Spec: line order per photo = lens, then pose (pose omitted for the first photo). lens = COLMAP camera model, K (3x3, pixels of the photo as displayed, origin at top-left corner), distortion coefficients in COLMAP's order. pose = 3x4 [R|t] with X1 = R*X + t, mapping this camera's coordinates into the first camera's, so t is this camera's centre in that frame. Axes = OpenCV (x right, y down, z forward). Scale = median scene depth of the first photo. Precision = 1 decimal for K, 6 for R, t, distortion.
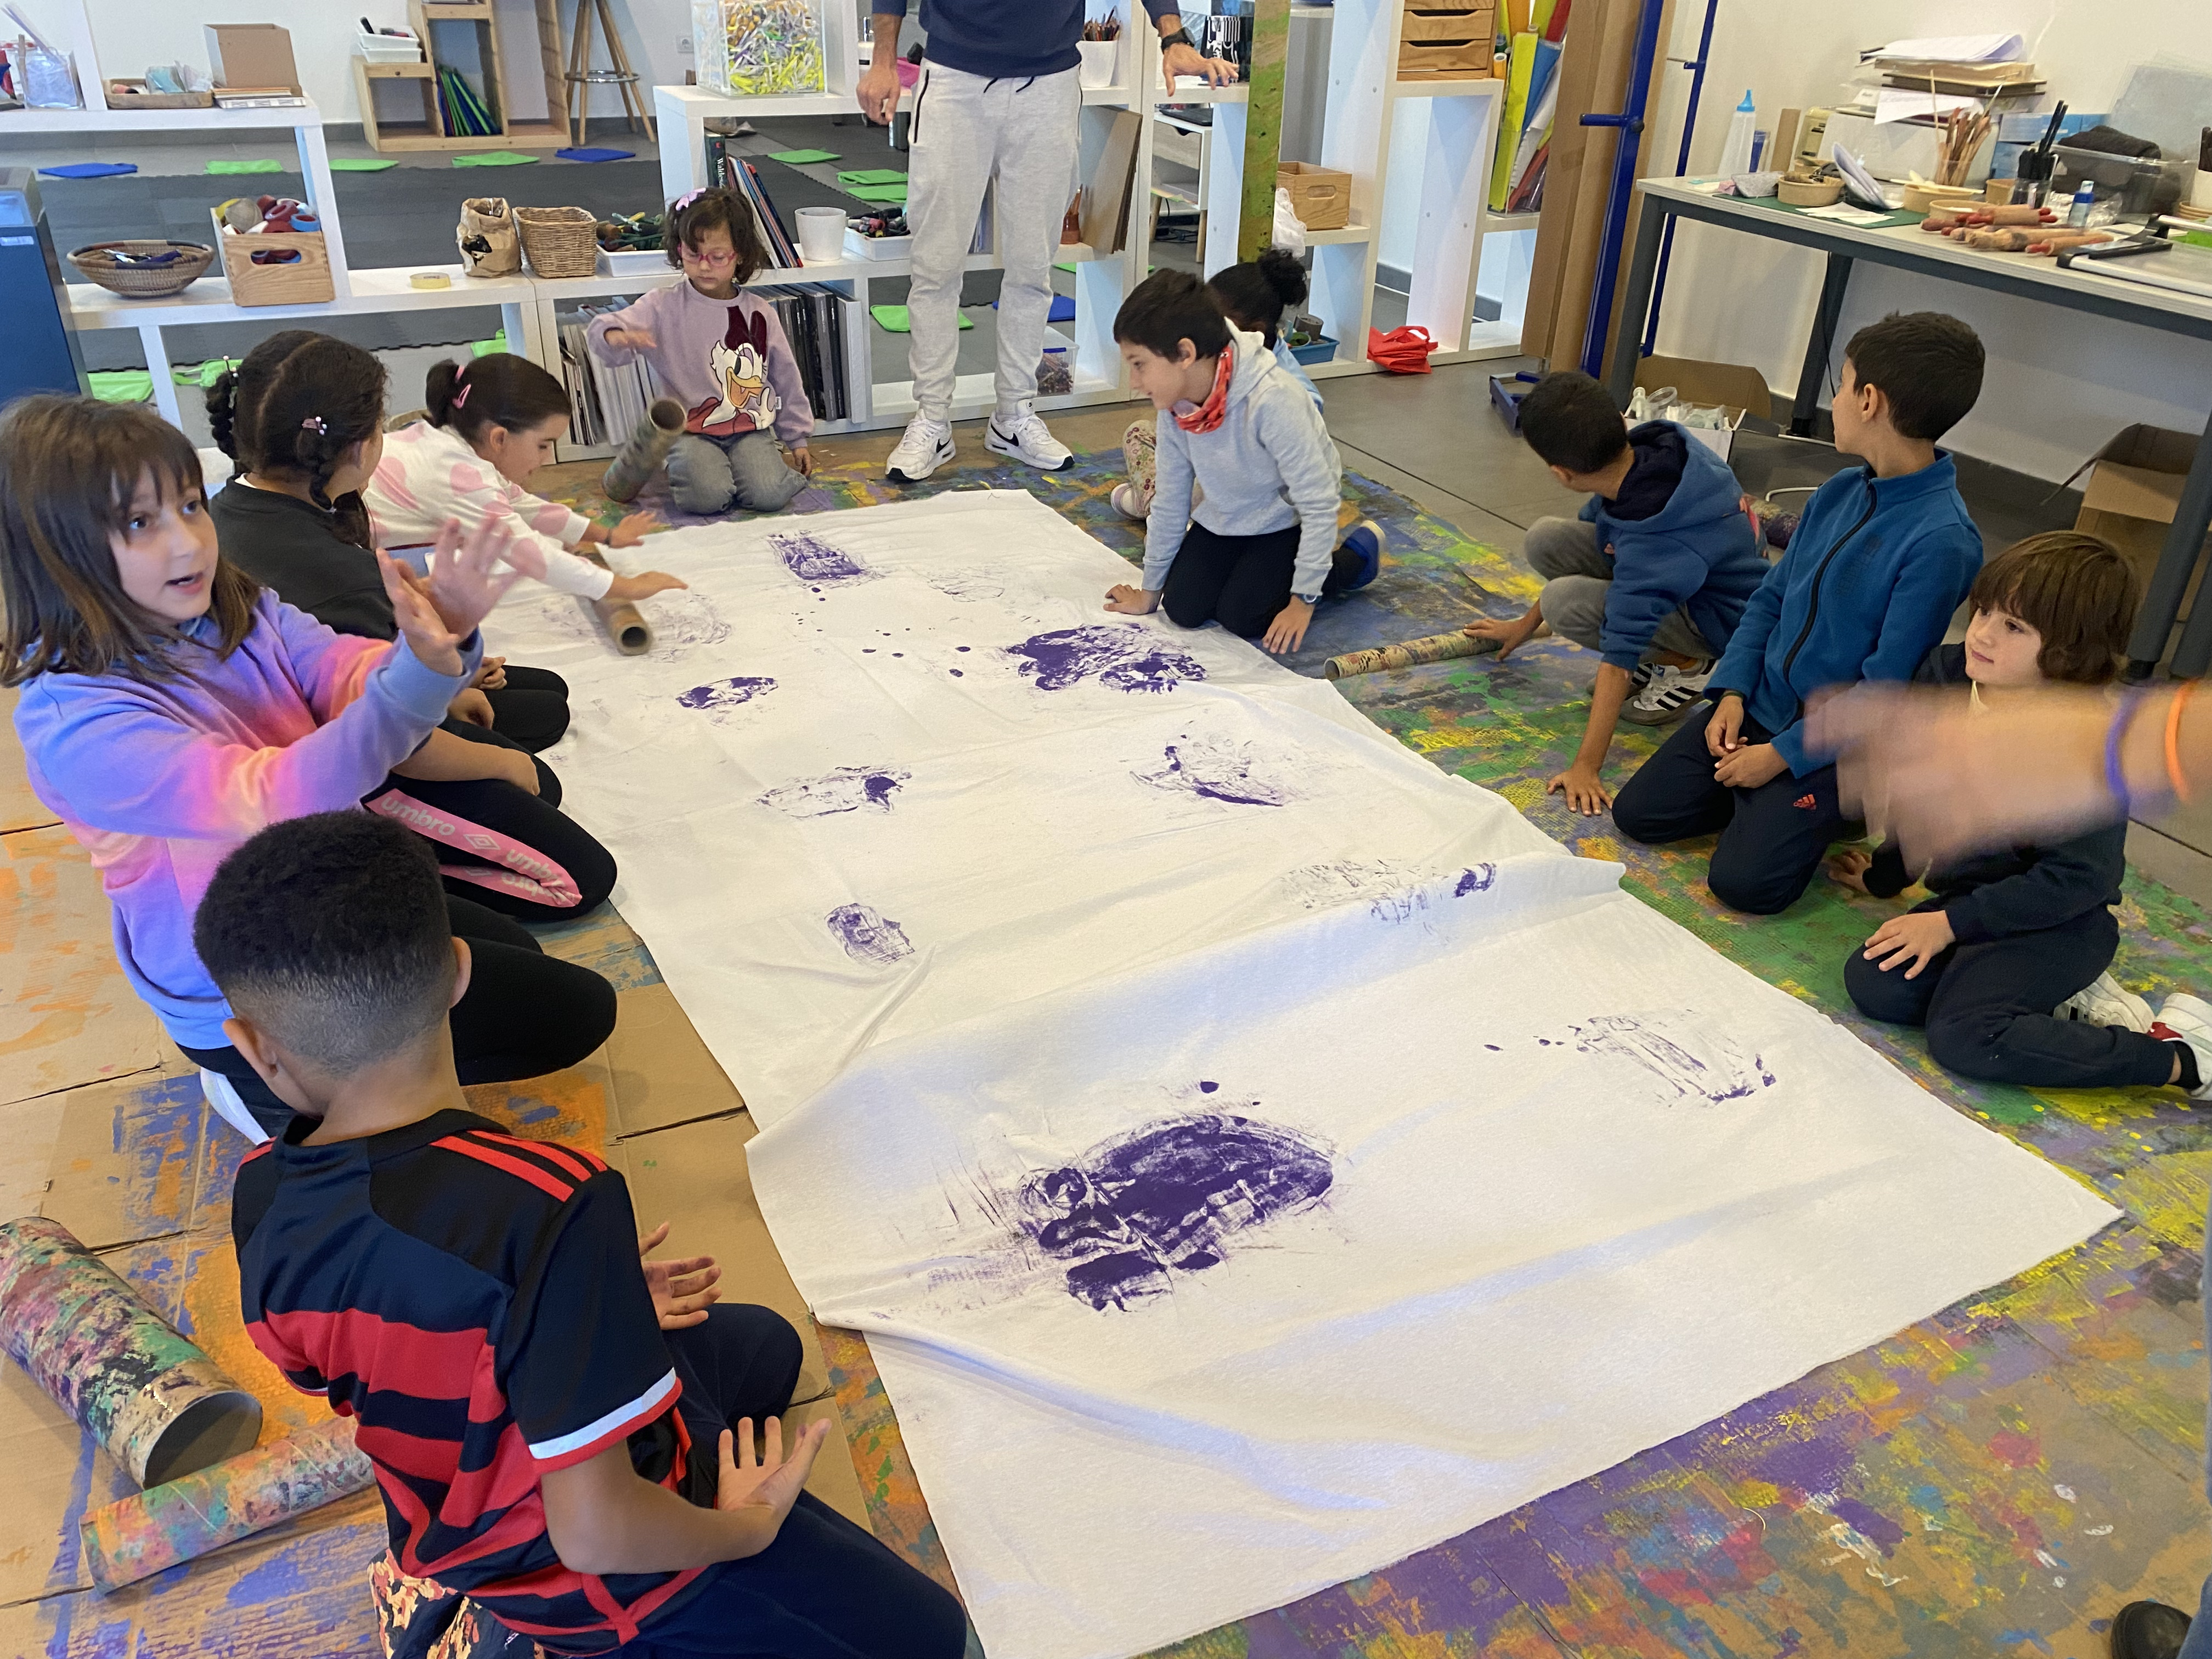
lens RADIAL K [[1675.8, 0, 1109.6], [0, 1675.8, 827.4], [0, 0, 1]] dist [0.026969, -0.012063]
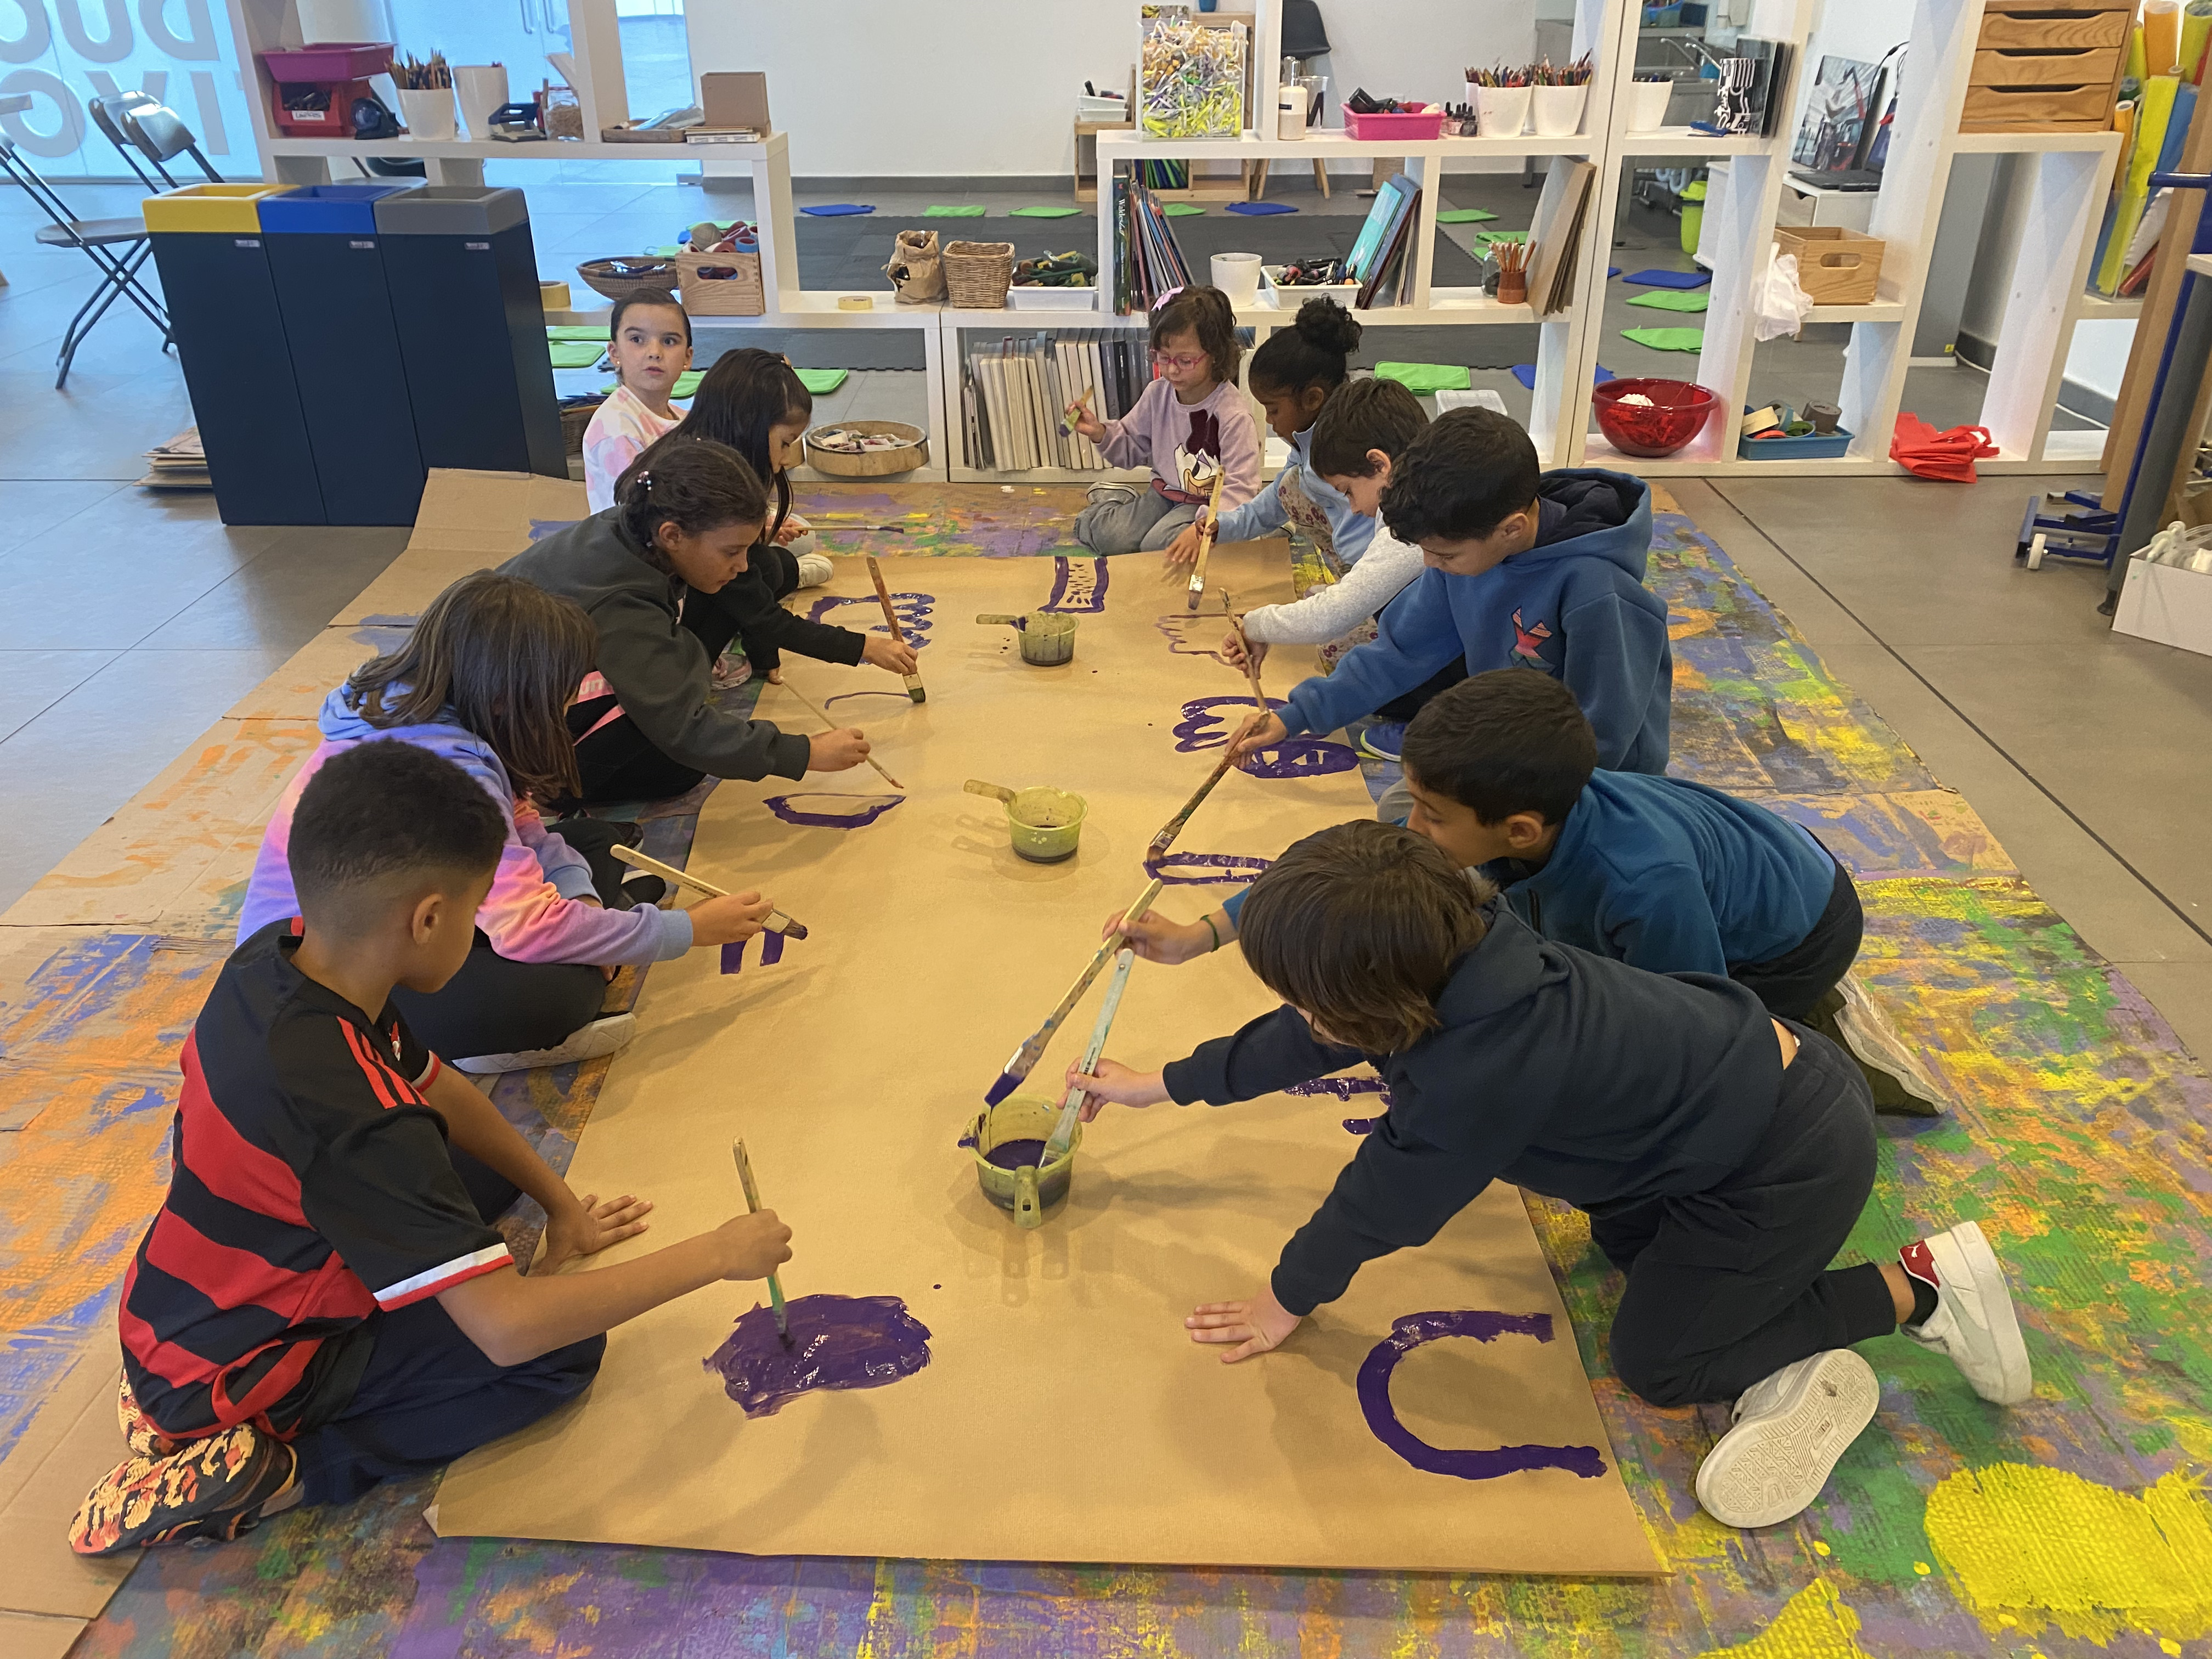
lens RADIAL K [[1675.8, 0, 1099.4], [0, 1675.8, 823.1], [0, 0, 1]] dist [0.026969, -0.012063]
pose [[0.885416, 0.185027, -0.426385, 0.248998], [-0.201132, 0.979536, 0.007399, -0.033721], [0.419029, 0.079208, 0.904512, 0.106406]]
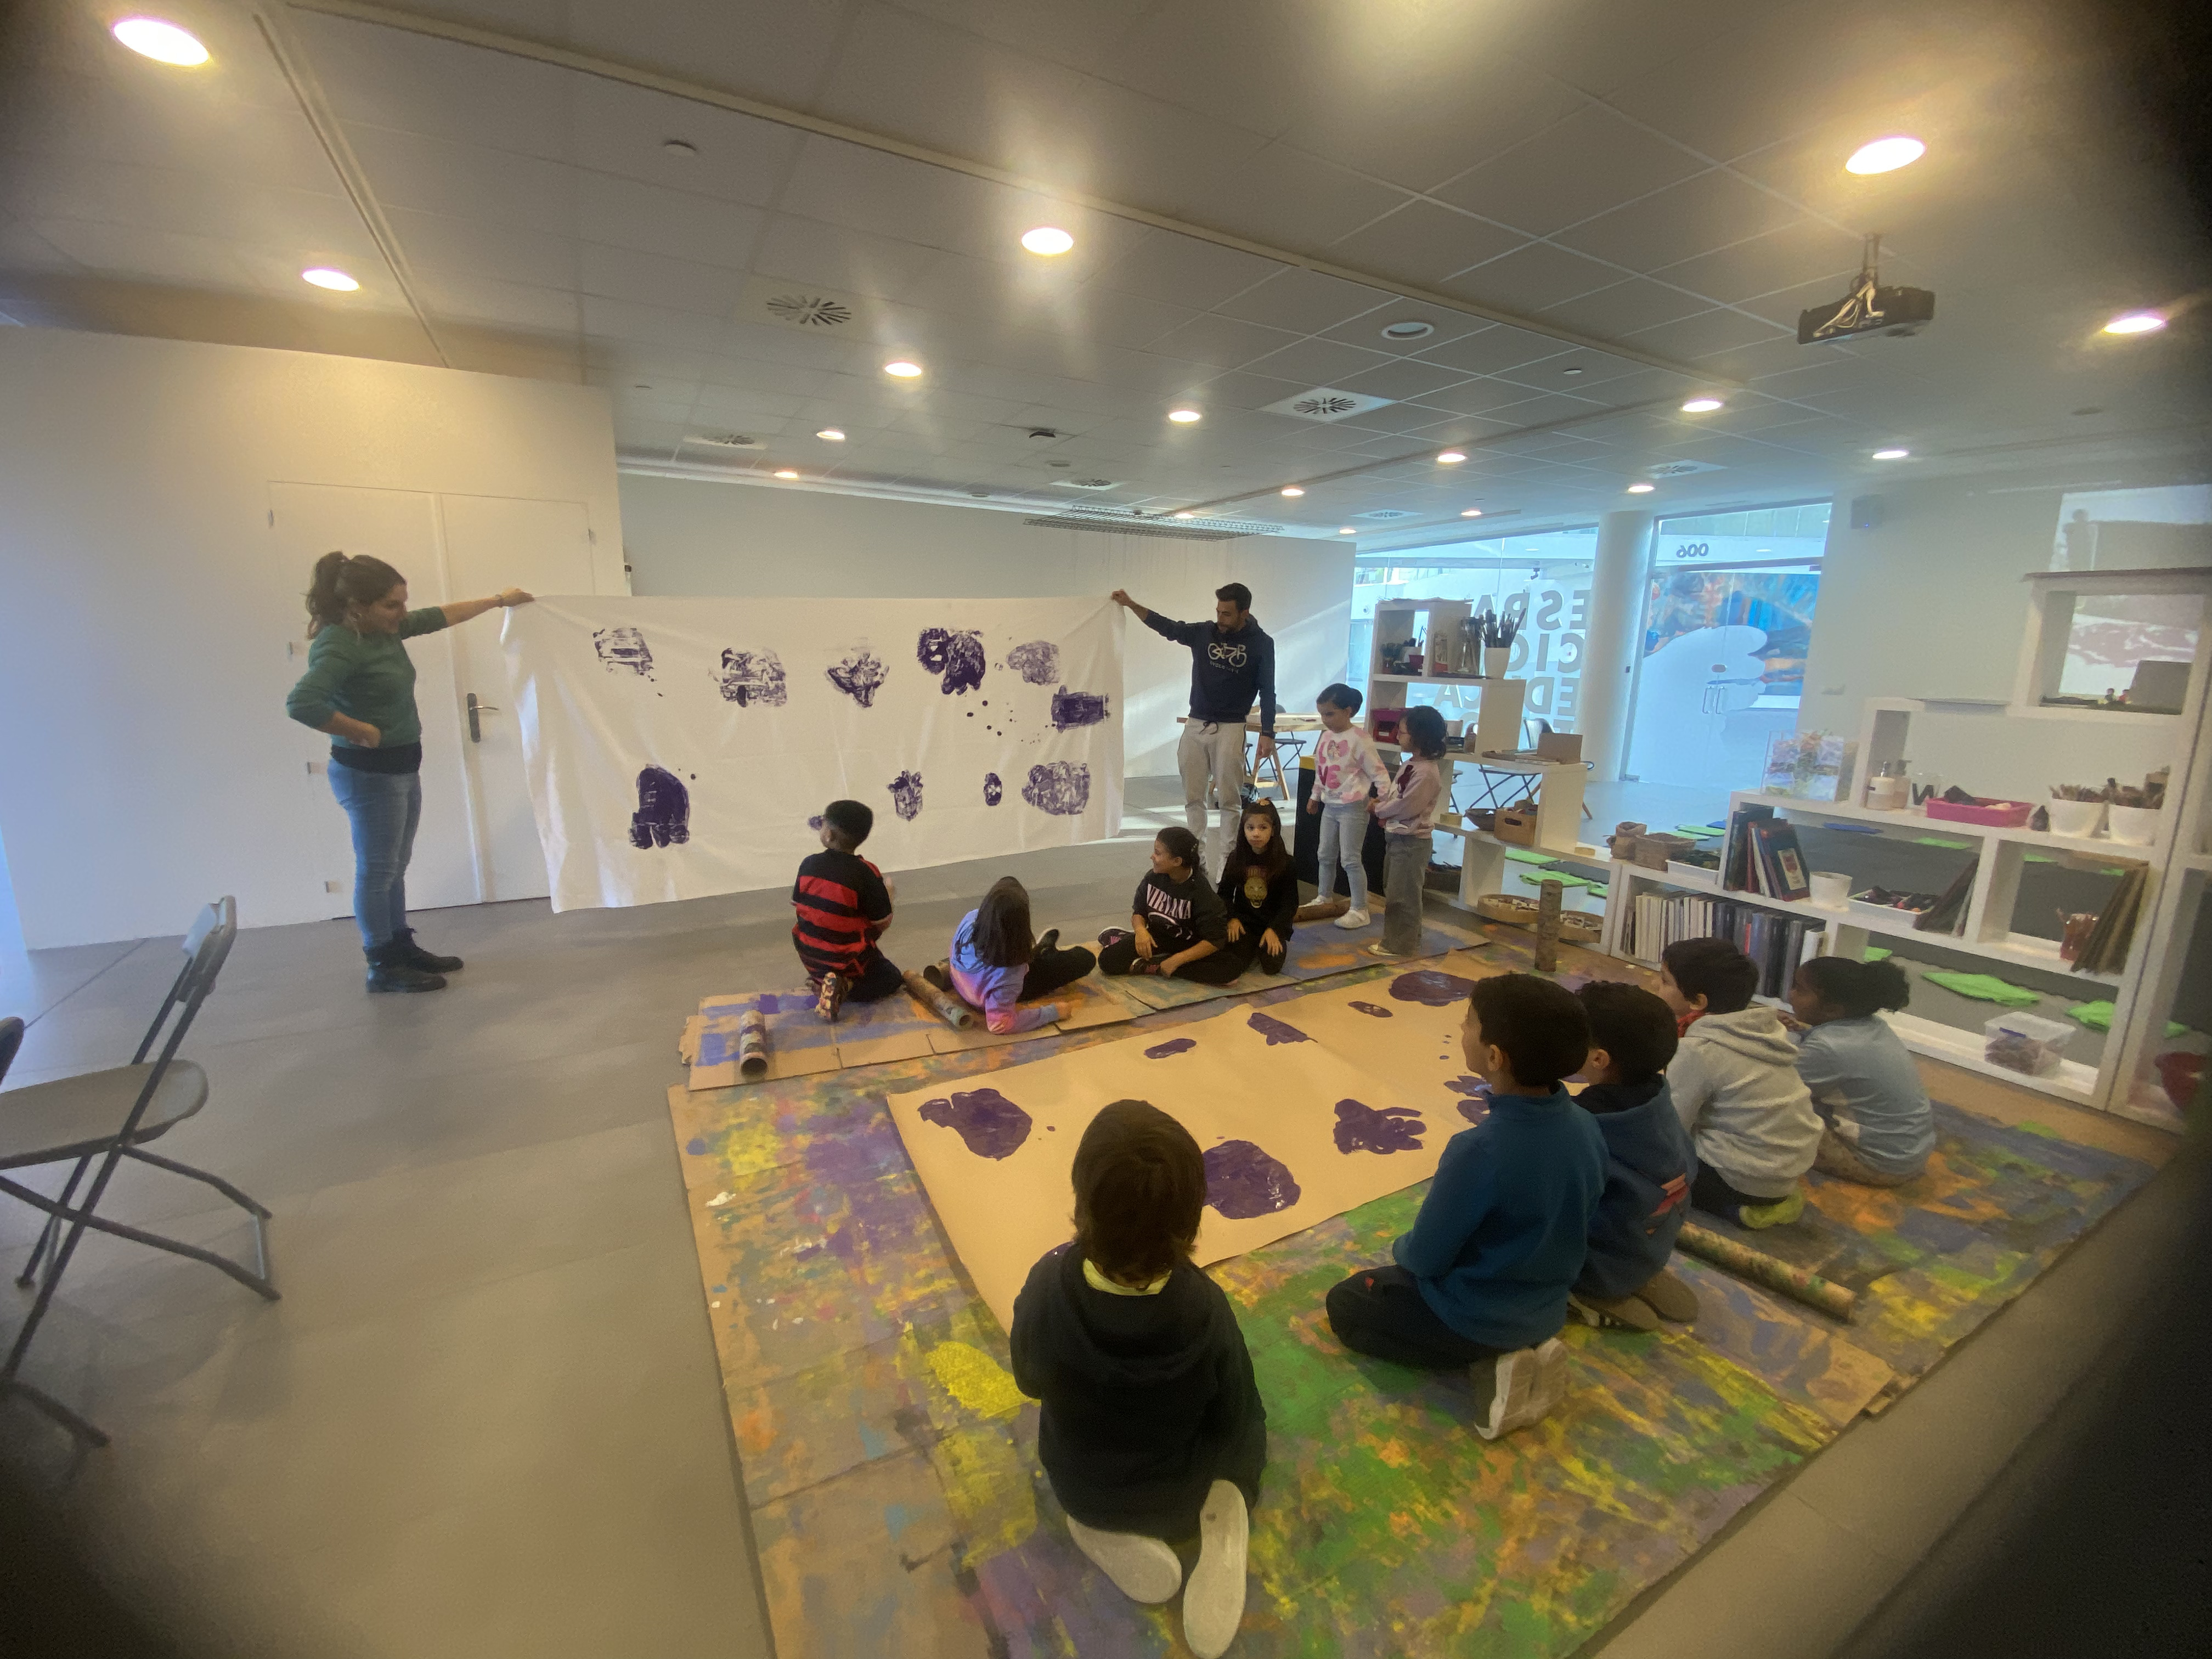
lens RADIAL K [[893.2, 0, 1094.9], [0, 893.2, 824.8], [0, 0, 1]] dist [-0.001621, -0.000224]
pose [[0.015875, 0.163717, -0.986380, 0.614875], [-0.510491, 0.849568, 0.132793, -0.183435], [0.859737, 0.501430, 0.097062, 0.354092]]
